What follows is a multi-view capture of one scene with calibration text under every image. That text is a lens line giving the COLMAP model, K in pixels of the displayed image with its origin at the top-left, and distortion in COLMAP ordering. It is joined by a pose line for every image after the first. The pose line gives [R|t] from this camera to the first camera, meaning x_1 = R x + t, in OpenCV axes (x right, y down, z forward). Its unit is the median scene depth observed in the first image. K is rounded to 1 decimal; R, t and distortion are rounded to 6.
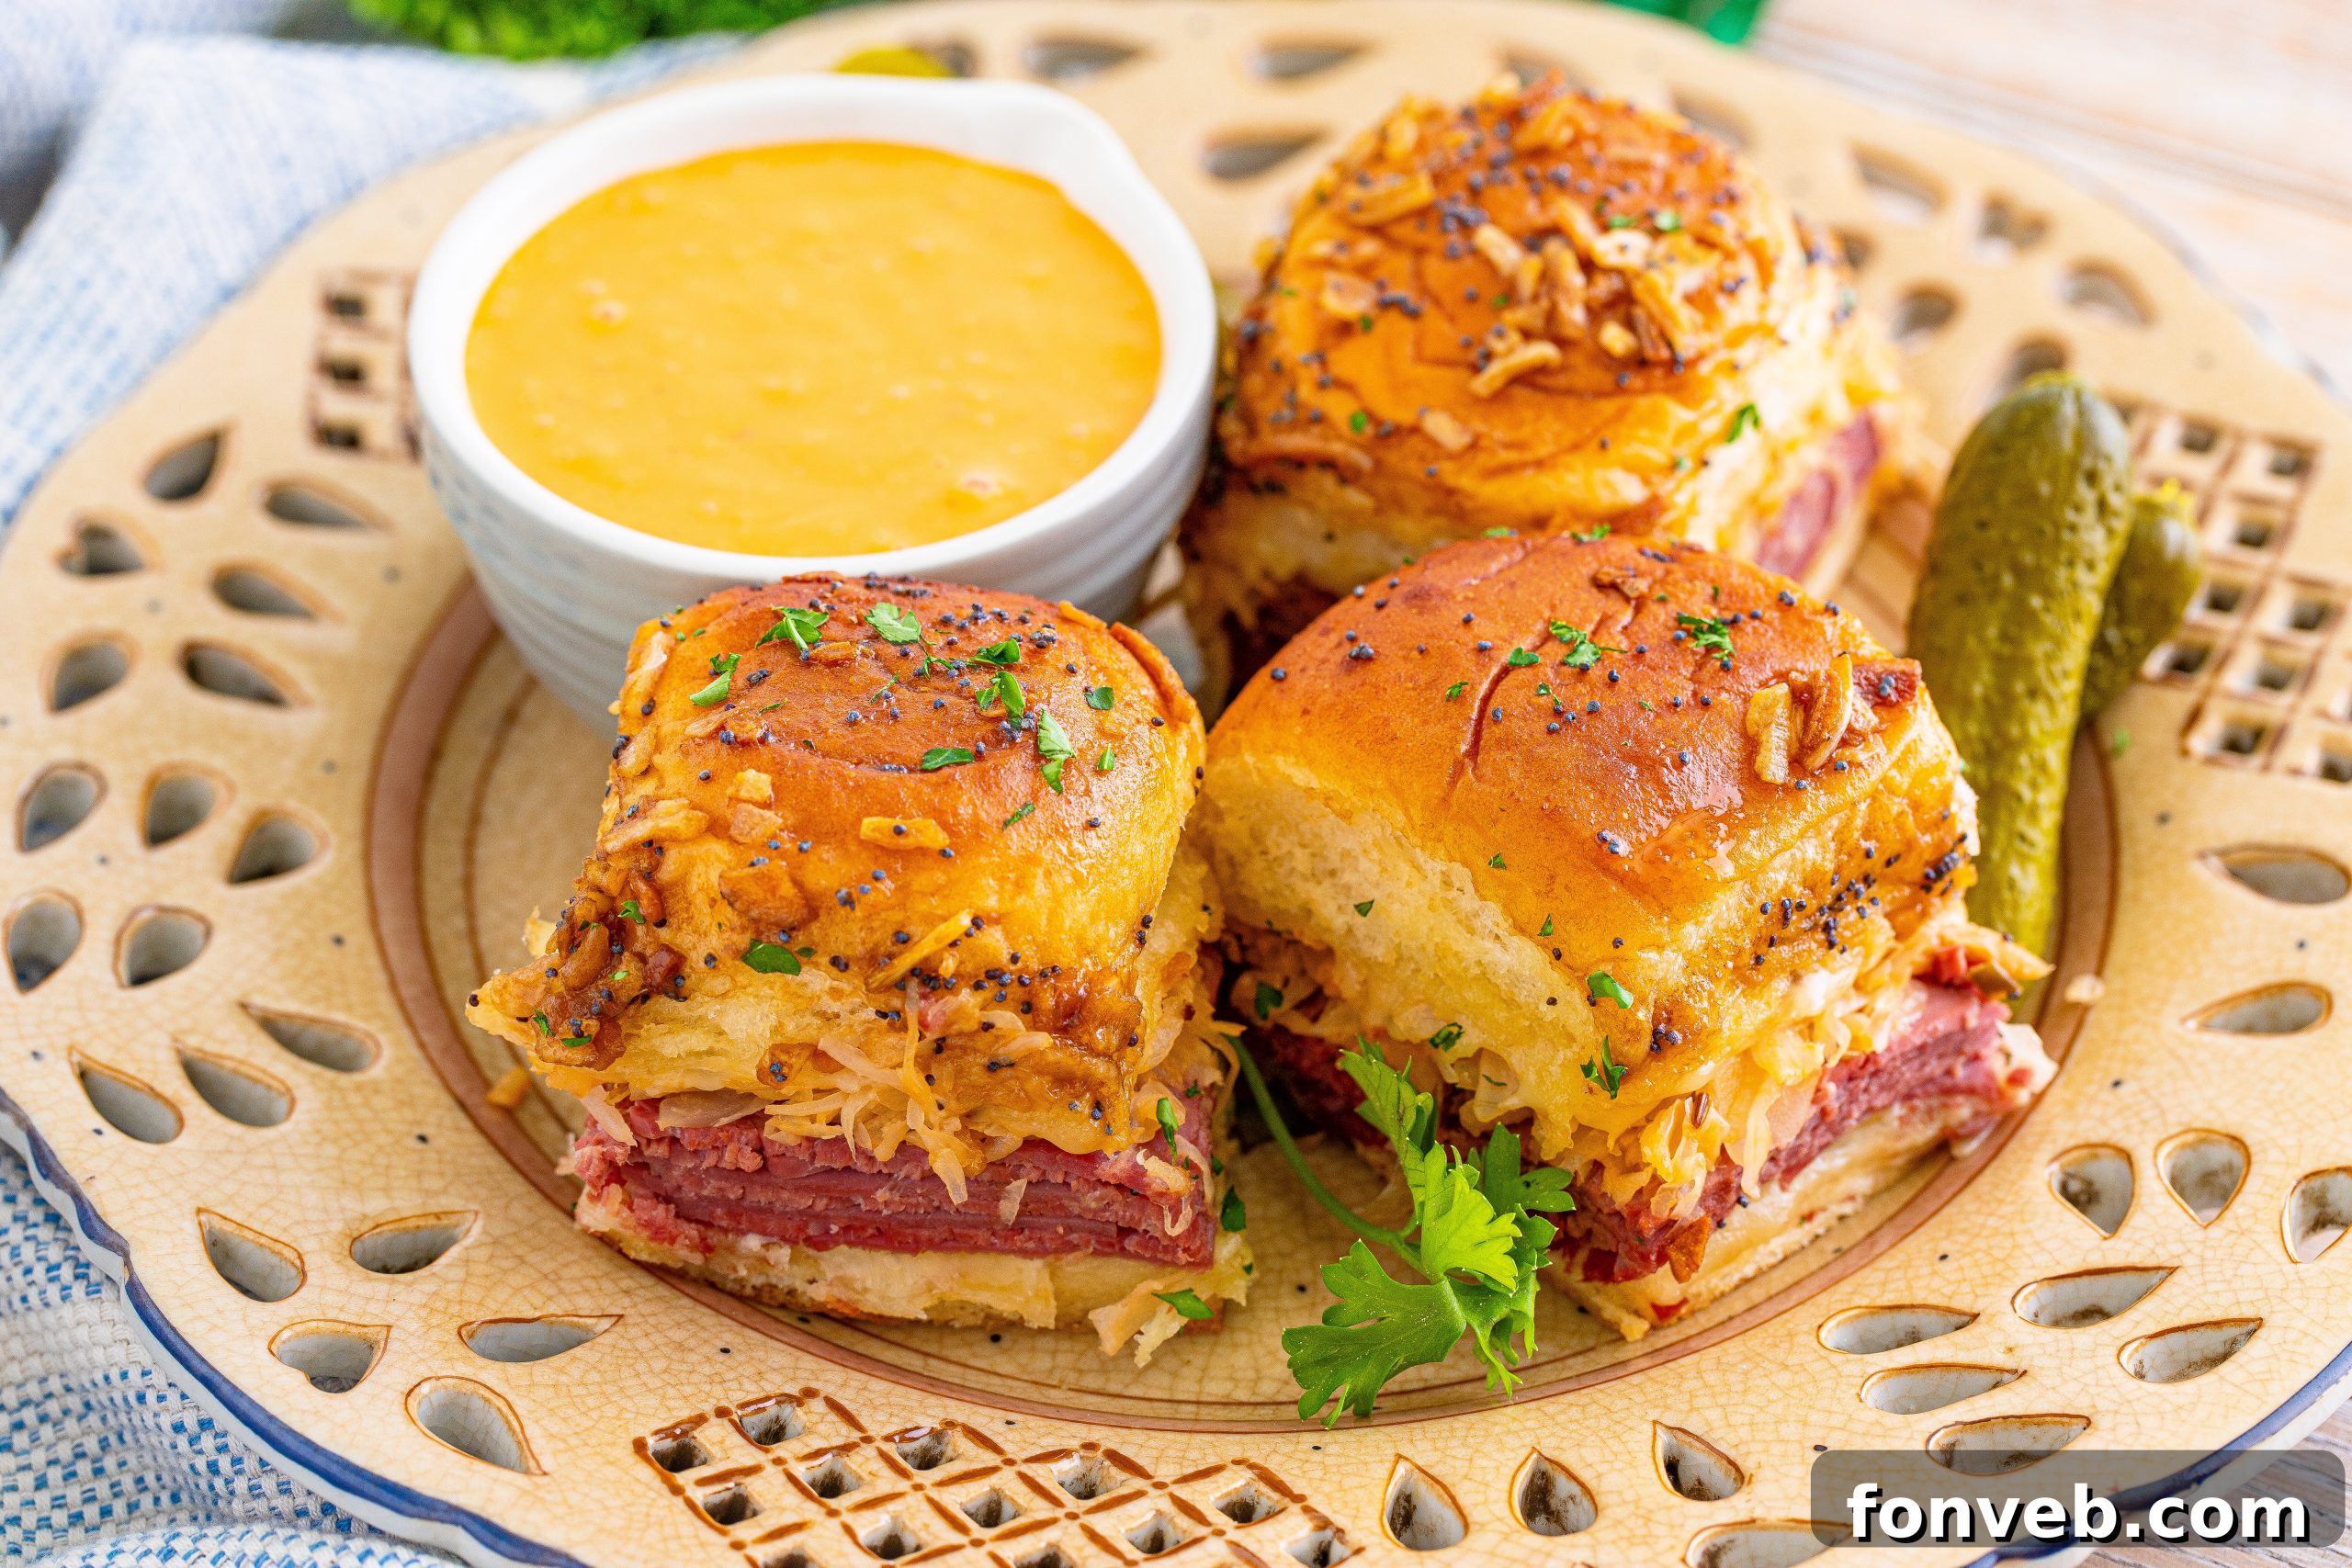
lens RADIAL K [[7934.9, 0, 1252.0], [0, 7934.9, 835.9], [0, 0, 1]] dist [0.013750, 0.042335]
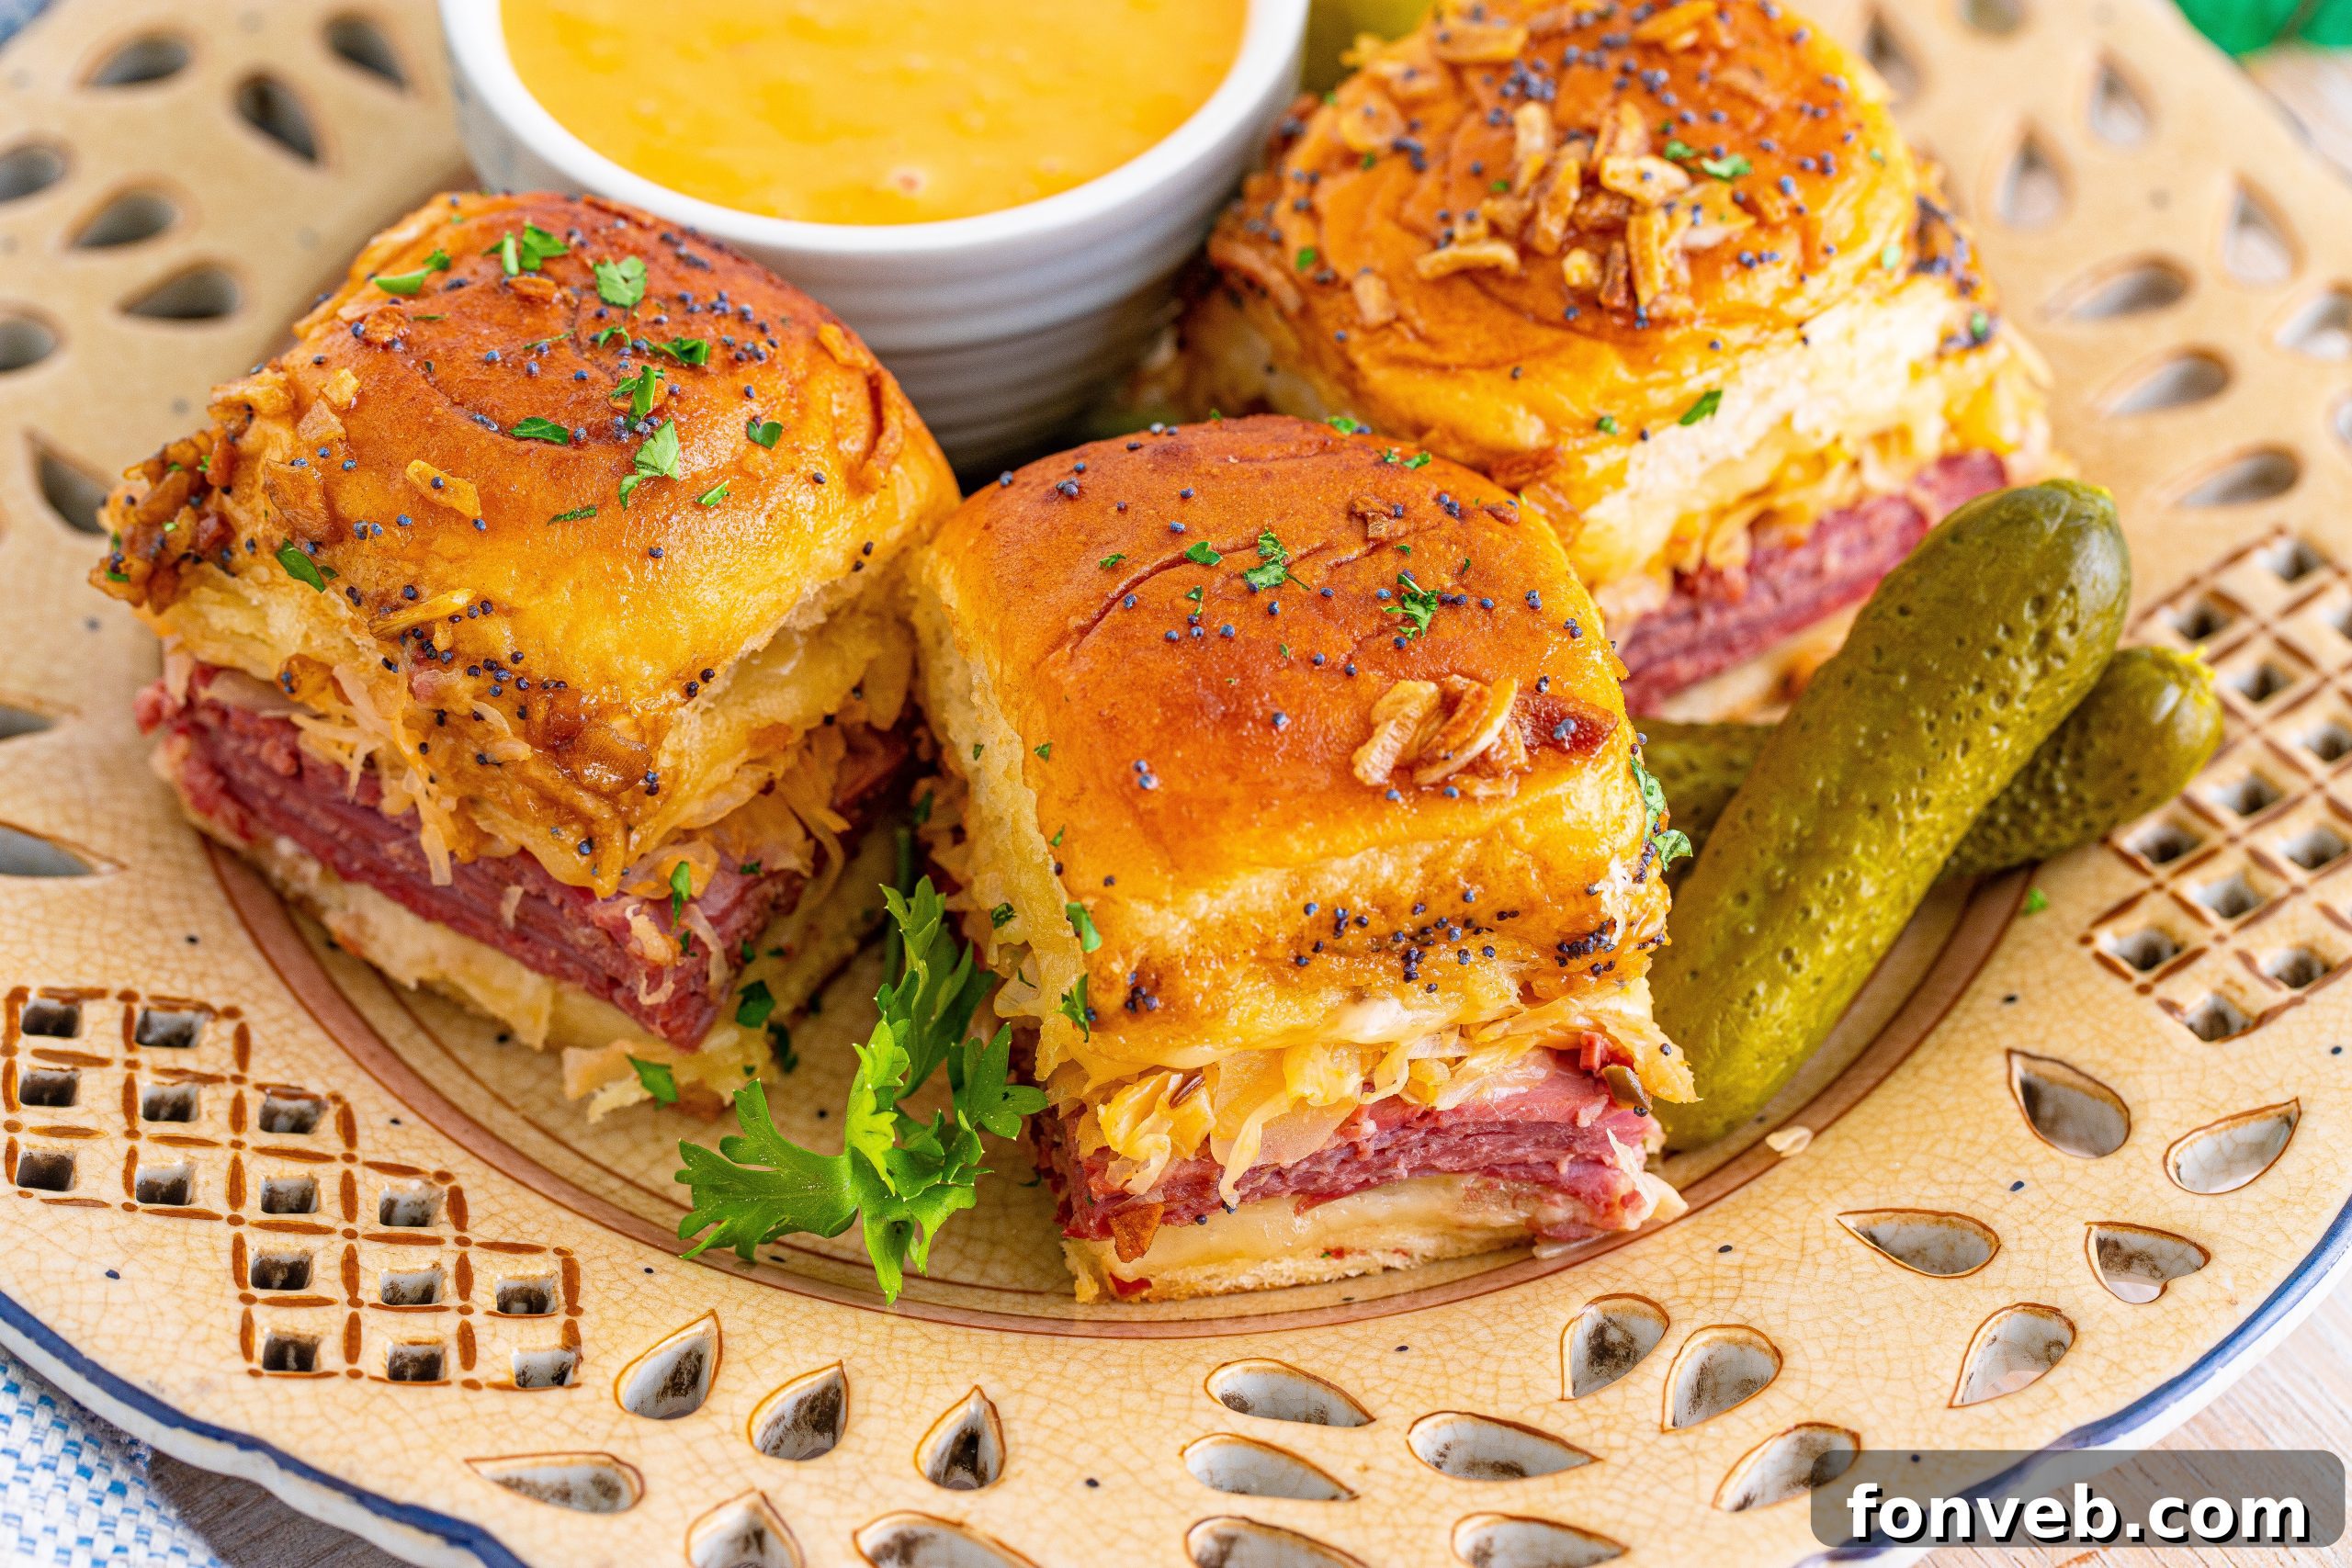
lens RADIAL K [[7934.9, 0, 1252.0], [0, 7934.9, 835.9], [0, 0, 1]] dist [0.013750, 0.042335]
pose [[0.862551, 0.363426, -0.352033, 0.370166], [-0.338658, 0.931607, 0.131979, -0.114169], [0.375921, 0.005381, 0.926636, 0.166772]]
